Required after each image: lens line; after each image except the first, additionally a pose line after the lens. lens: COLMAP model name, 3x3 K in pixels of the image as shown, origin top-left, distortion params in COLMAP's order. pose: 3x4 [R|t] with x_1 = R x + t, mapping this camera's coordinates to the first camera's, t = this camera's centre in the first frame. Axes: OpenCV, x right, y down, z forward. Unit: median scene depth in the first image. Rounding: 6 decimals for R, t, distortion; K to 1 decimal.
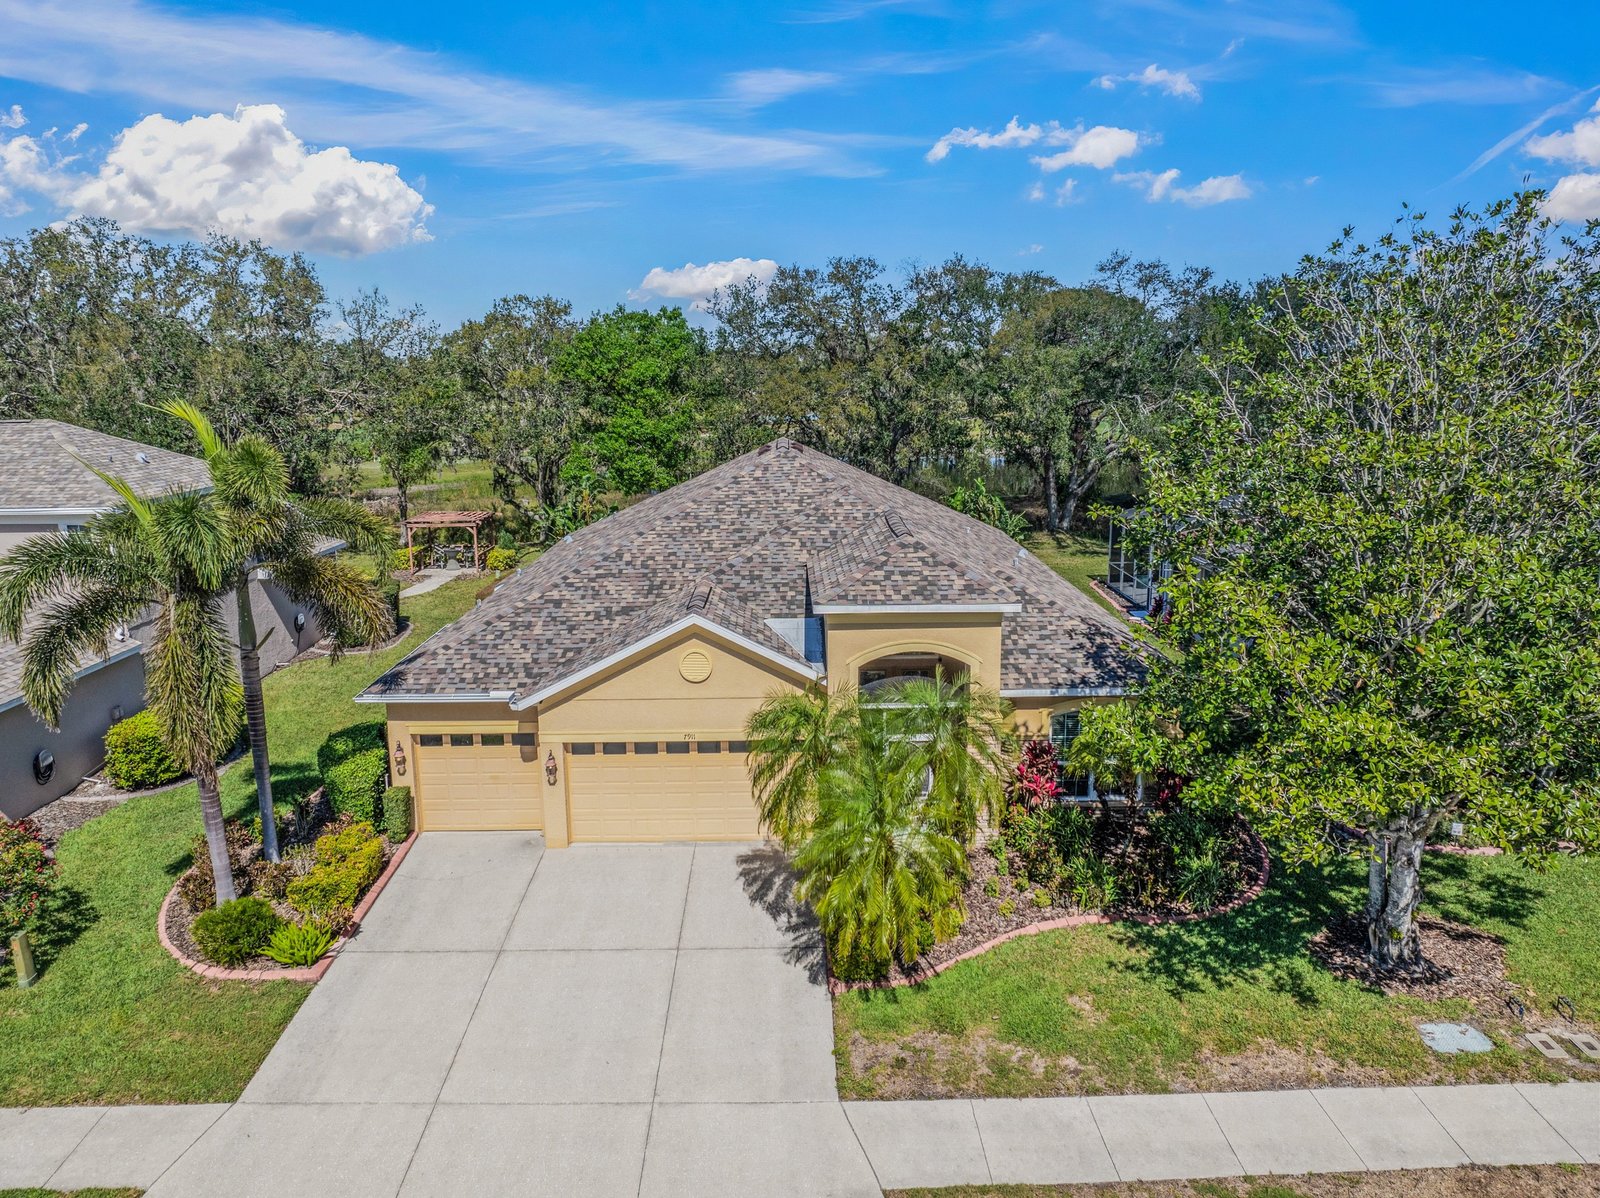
lens RADIAL K [[1089.2, 0, 797.5], [0, 1089.2, 597.9], [0, 0, 1]] dist [-0.056876, 0.017451]
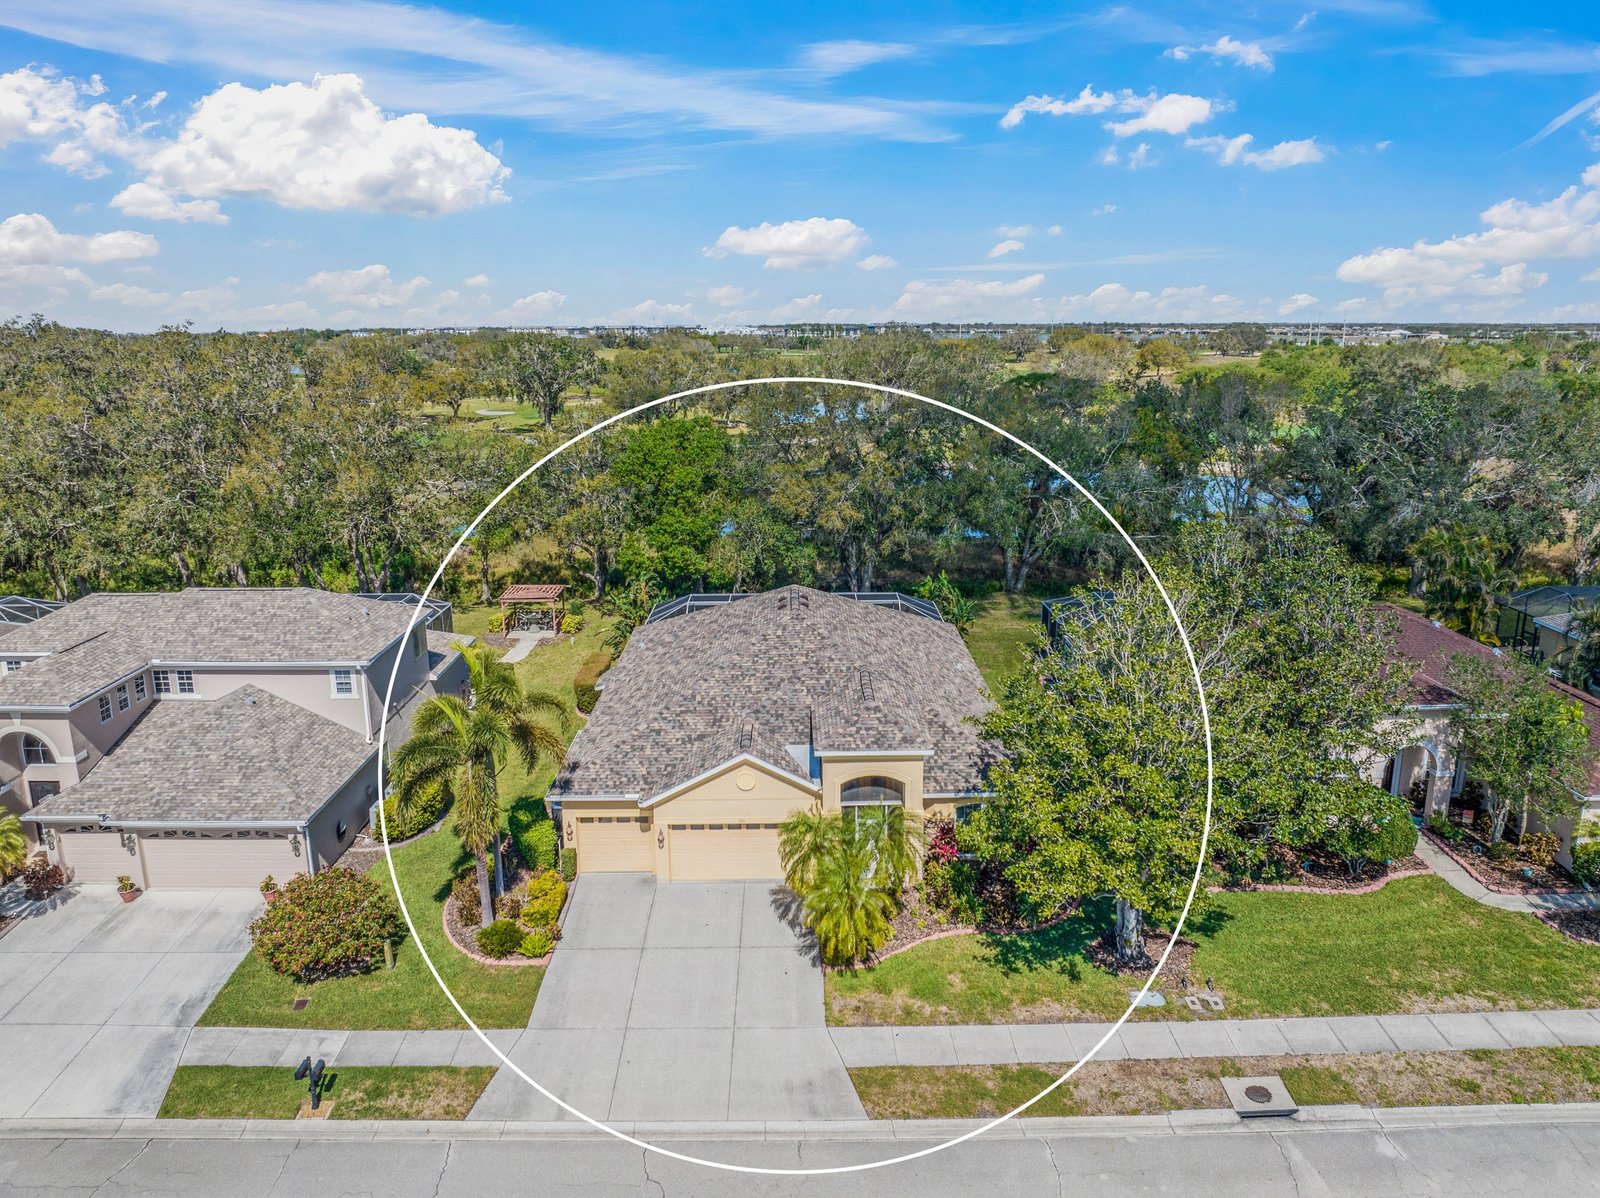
lens RADIAL K [[1089.2, 0, 795.1], [0, 1089.2, 590.1], [0, 0, 1]] dist [-0.056876, 0.017451]
pose [[0.999980, 0.001403, -0.006105, -0.006308], [-0.001212, 0.999516, 0.031088, -0.308311], [0.006146, -0.031080, 0.999498, -0.742896]]
